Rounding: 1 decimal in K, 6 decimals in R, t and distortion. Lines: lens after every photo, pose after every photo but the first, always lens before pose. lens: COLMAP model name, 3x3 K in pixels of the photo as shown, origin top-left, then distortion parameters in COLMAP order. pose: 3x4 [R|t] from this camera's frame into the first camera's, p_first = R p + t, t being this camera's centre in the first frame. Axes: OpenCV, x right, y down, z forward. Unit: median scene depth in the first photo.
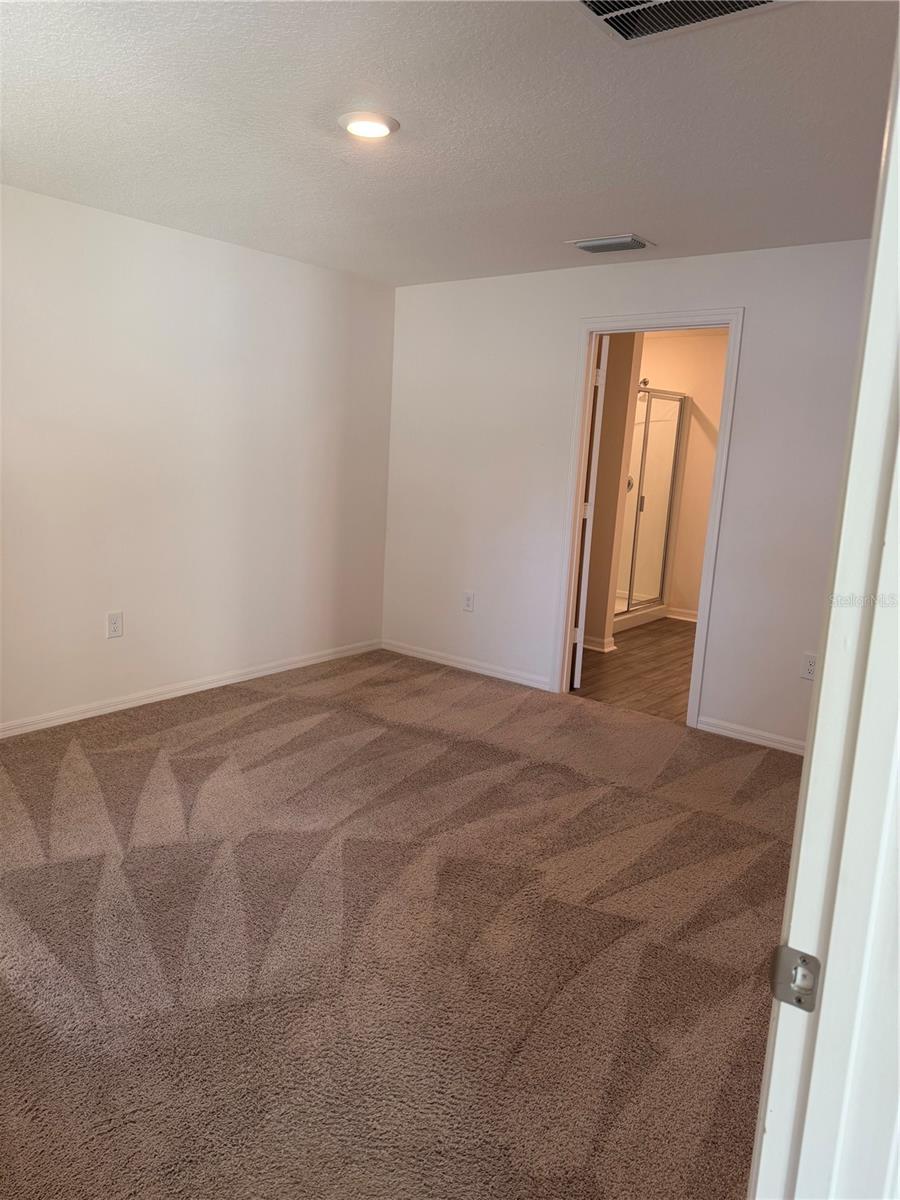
lens RADIAL K [[849.4, 0, 448.4], [0, 849.4, 600.8], [0, 0, 1]] dist [0.017898, -0.017647]
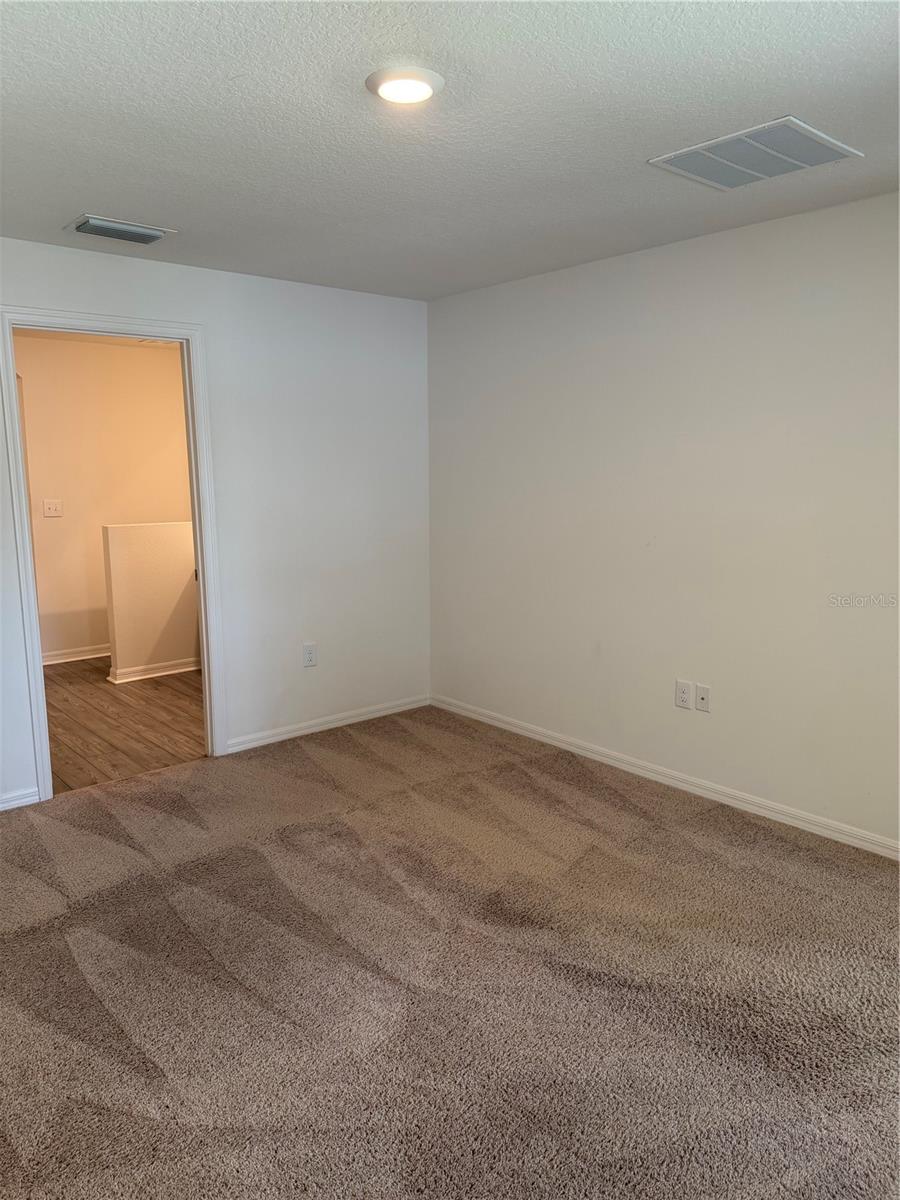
lens RADIAL K [[849.4, 0, 449.3], [0, 849.4, 597.2], [0, 0, 1]] dist [0.017898, -0.017647]
pose [[0.185838, -0.208531, 0.960197, -0.571880], [0.202856, 0.964310, 0.170163, -0.140493], [-0.961412, 0.163159, 0.221507, 0.526129]]
